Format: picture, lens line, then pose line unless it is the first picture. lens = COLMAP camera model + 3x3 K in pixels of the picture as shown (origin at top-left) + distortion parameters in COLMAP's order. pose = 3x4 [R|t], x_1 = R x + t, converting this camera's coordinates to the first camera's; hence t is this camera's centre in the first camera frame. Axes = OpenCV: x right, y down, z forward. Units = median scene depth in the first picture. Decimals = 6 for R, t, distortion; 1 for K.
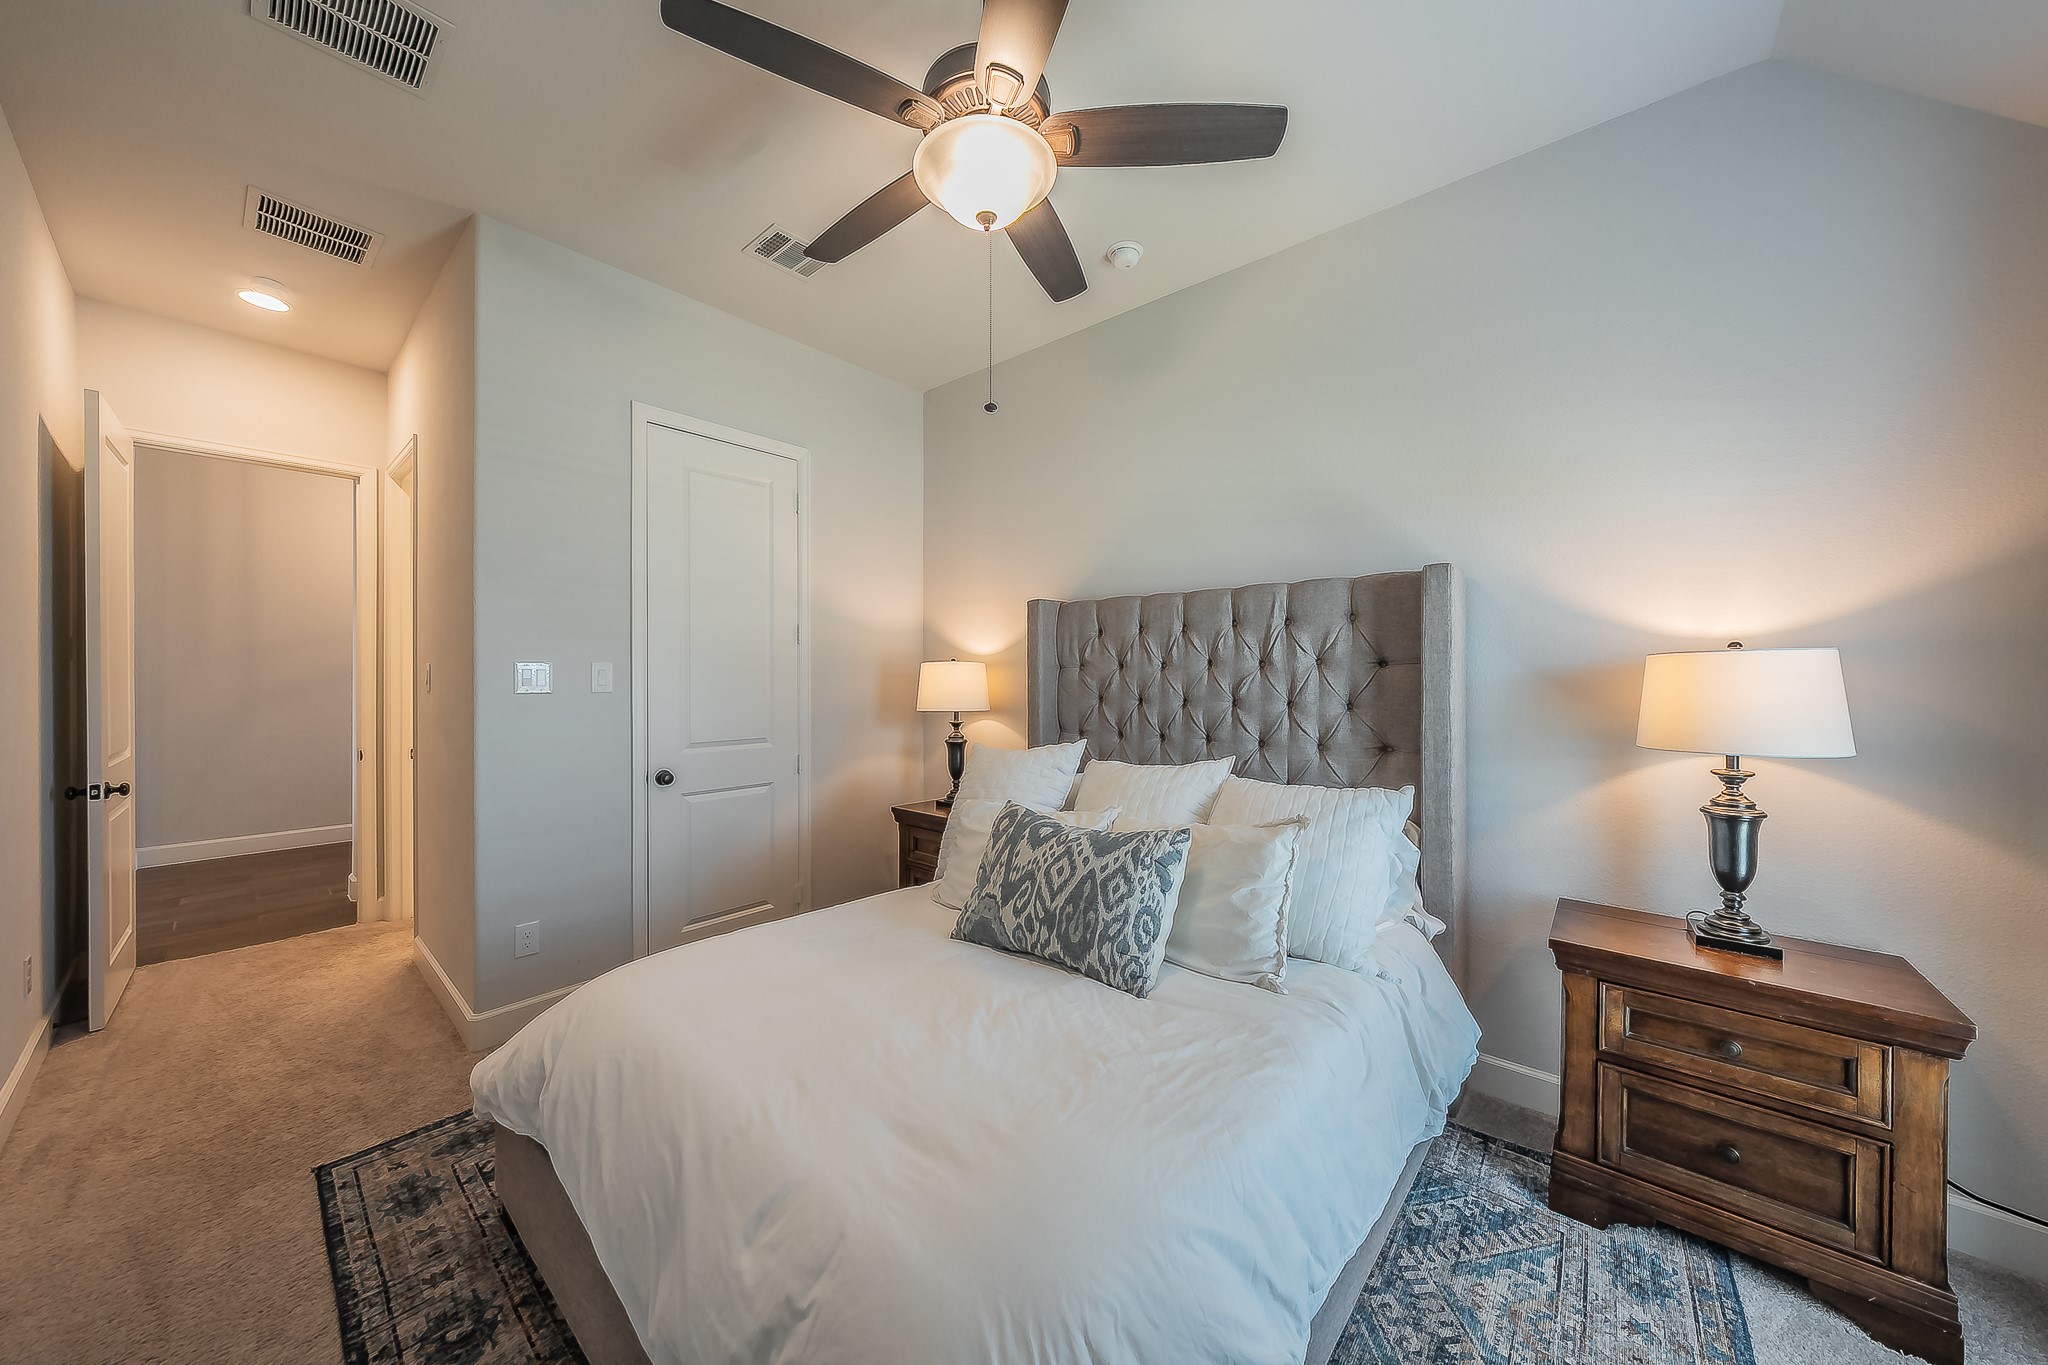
lens RADIAL K [[663.1, 0, 1085.9], [0, 663.1, 688.1], [0, 0, 1]] dist [-0.000654, -0.000010]
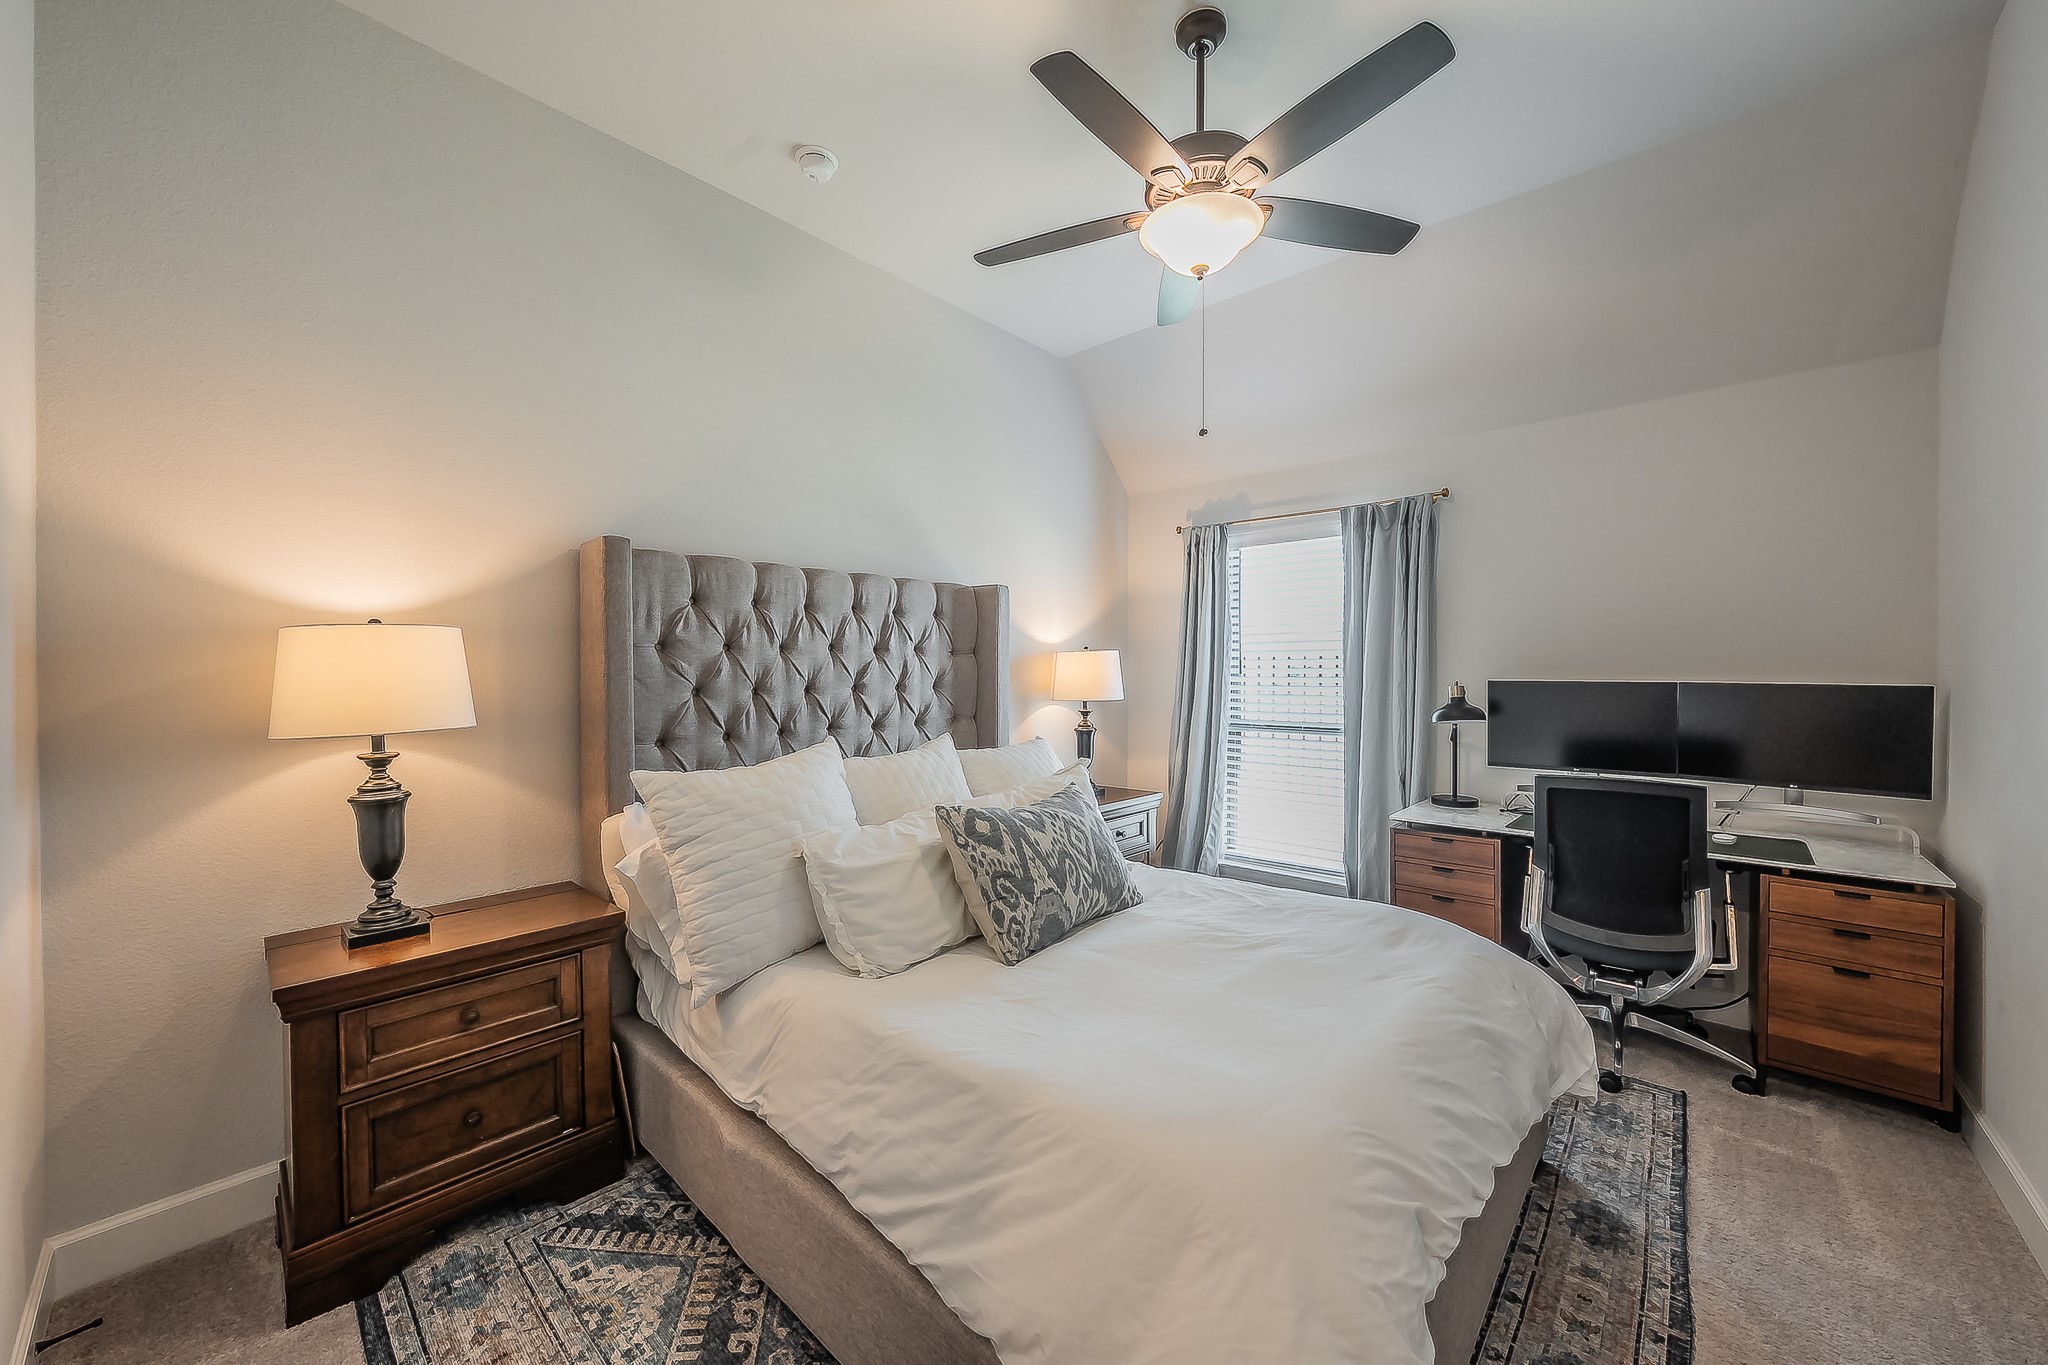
lens RADIAL K [[761.5, 0, 991.3], [0, 761.5, 682.7], [0, 0, 1]] dist [-0.000039, -0.000097]
pose [[0.103797, -0.027100, 0.994229, -0.079606], [0.006377, 0.999626, 0.026581, -0.001428], [-0.994578, 0.003581, 0.103931, 0.061067]]
